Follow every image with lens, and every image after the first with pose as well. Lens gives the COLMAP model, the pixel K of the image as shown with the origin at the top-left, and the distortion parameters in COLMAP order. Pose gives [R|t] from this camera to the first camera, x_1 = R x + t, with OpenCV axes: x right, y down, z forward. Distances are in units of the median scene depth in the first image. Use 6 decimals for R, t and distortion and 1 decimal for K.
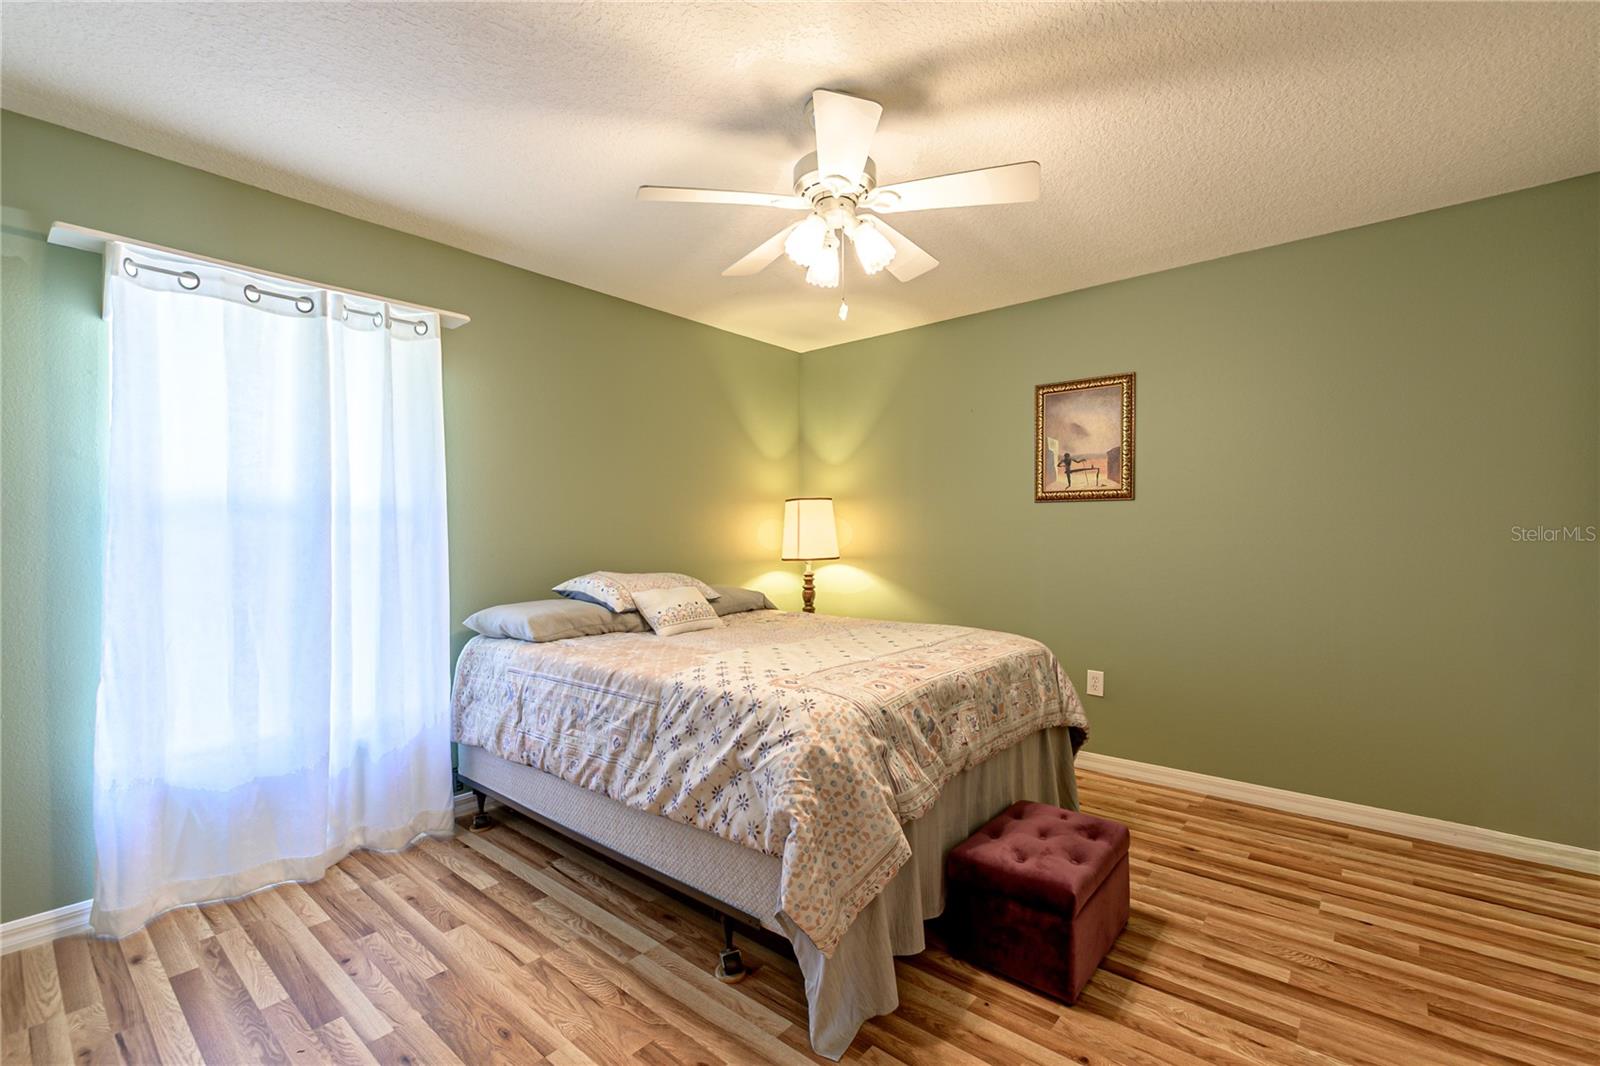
lens RADIAL K [[691.9, 0, 800.0], [0, 691.9, 533.0], [0, 0, 1]] dist [0.004097, 0.000258]
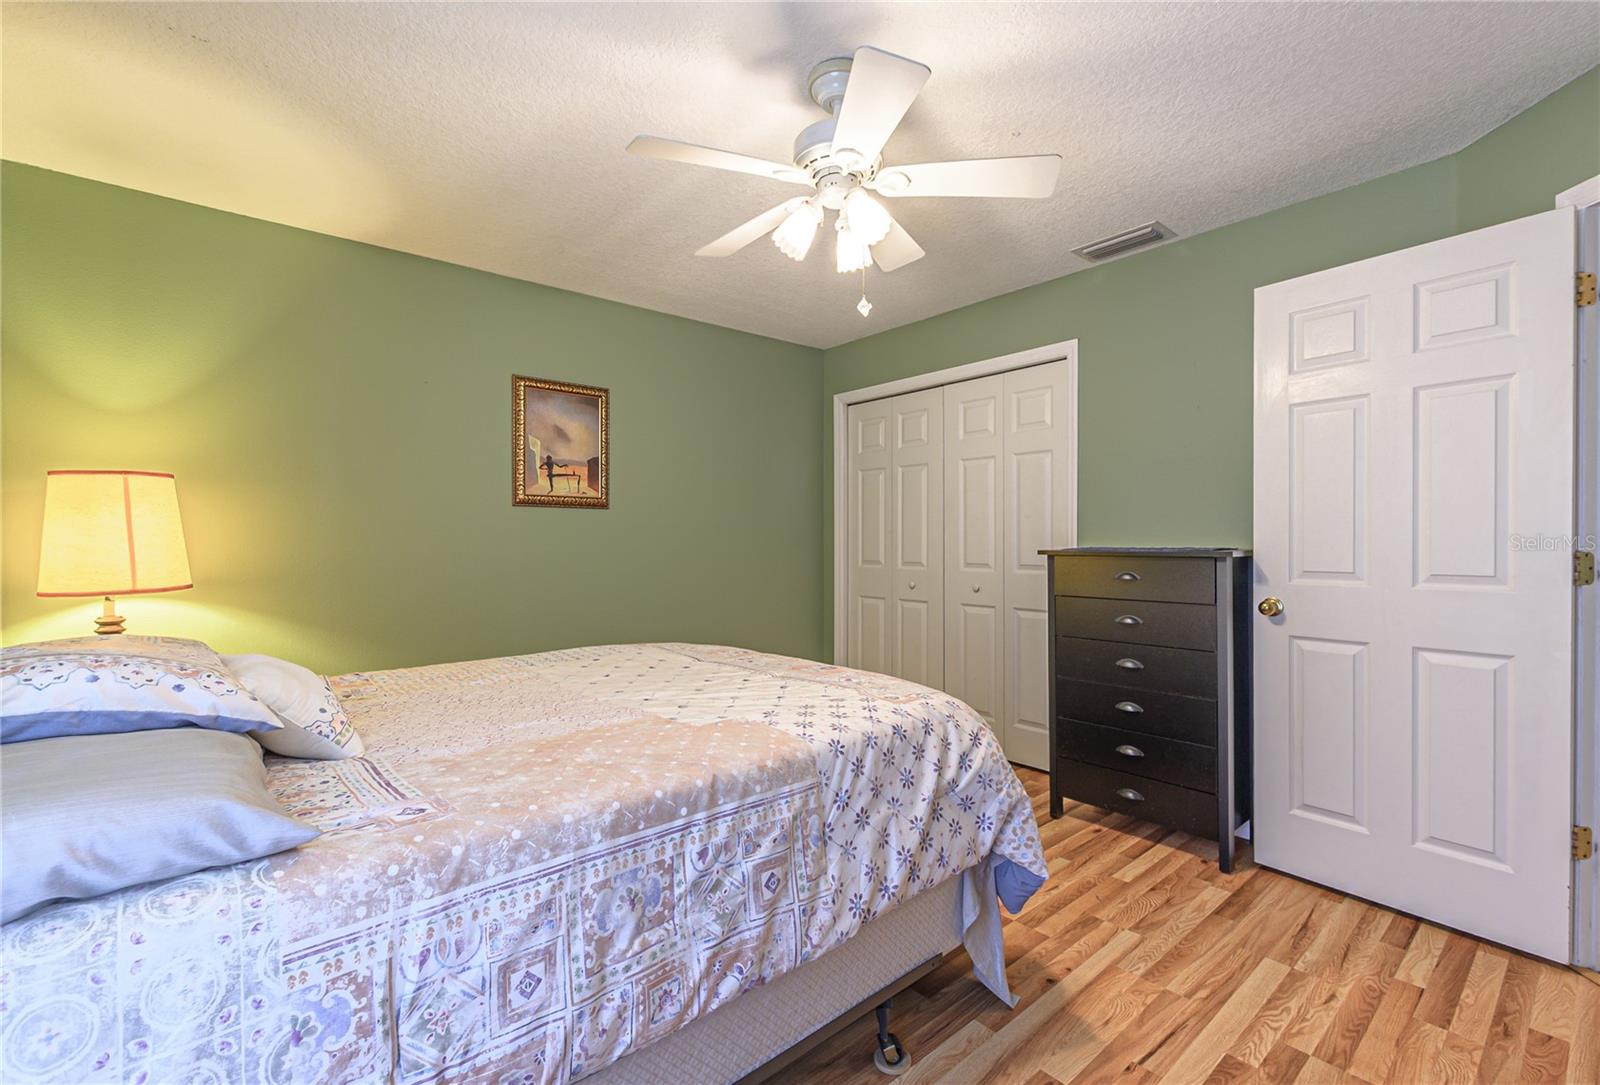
lens RADIAL K [[709.8, 0, 782.3], [0, 709.8, 540.0], [0, 0, 1]] dist [0.005207, 0.000214]
pose [[0.159914, 0.004462, 0.987121, -0.720817], [0.001932, 0.999986, -0.004834, 0.007249], [-0.987129, 0.002680, 0.159903, 0.736120]]
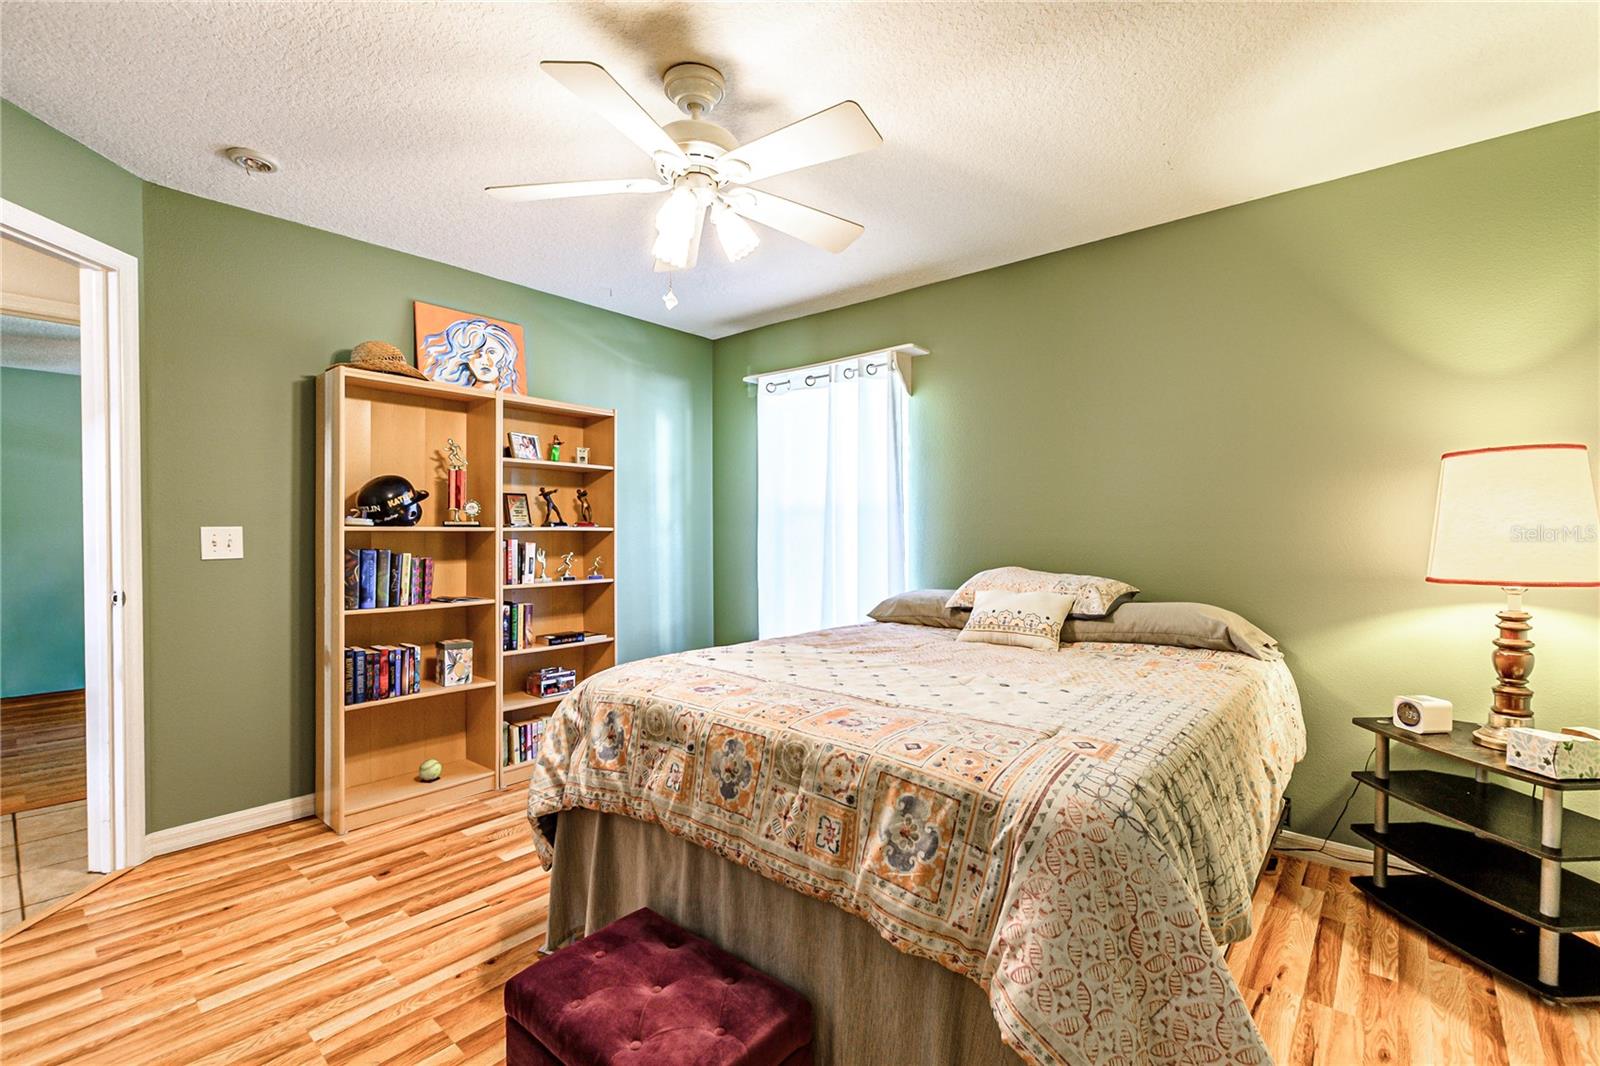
lens RADIAL K [[691.9, 0, 800.0], [0, 691.9, 533.0], [0, 0, 1]] dist [0.004097, 0.000258]
pose [[0.003526, 0.011874, -0.999923, 0.807514], [0.001088, 0.999929, 0.011878, -0.001932], [0.999993, -0.001130, 0.003513, 0.908502]]
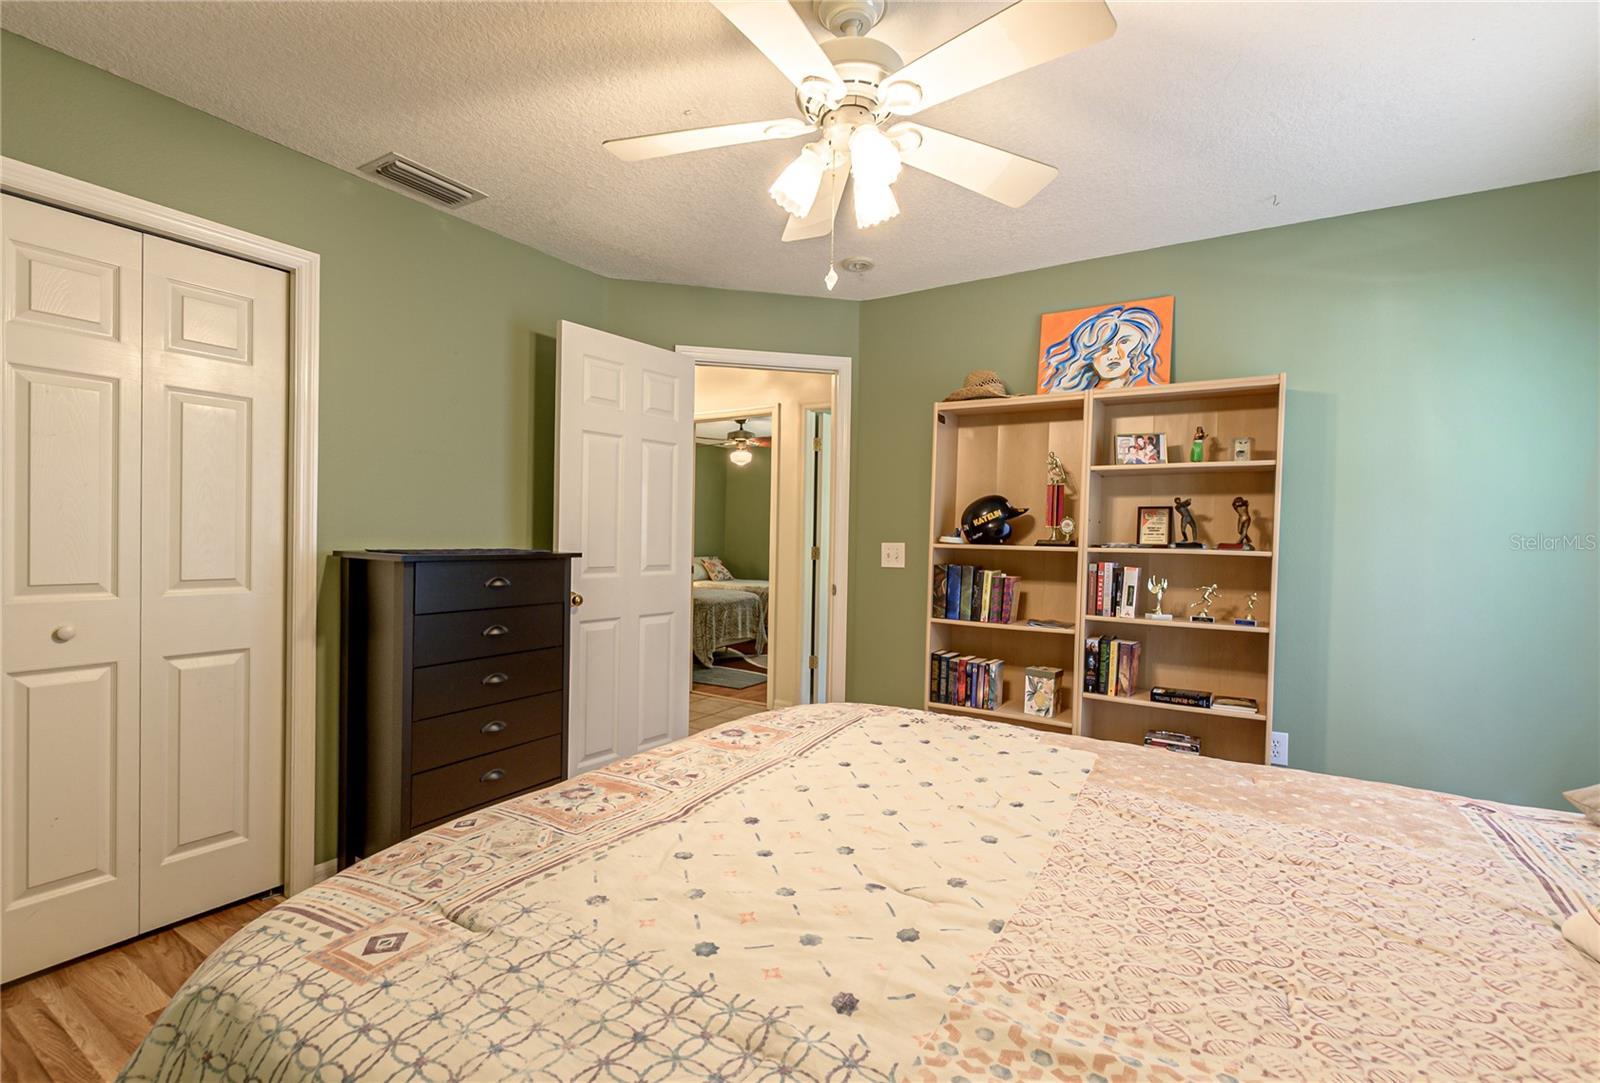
lens RADIAL K [[731.2, 0, 776.8], [0, 731.2, 542.4], [0, 0, 1]] dist [0.002142, -0.001067]
pose [[-0.990228, -0.010738, -0.139044, 0.188381], [-0.011749, 0.999910, 0.006451, -0.007440], [0.138962, 0.008022, -0.990265, 1.434059]]
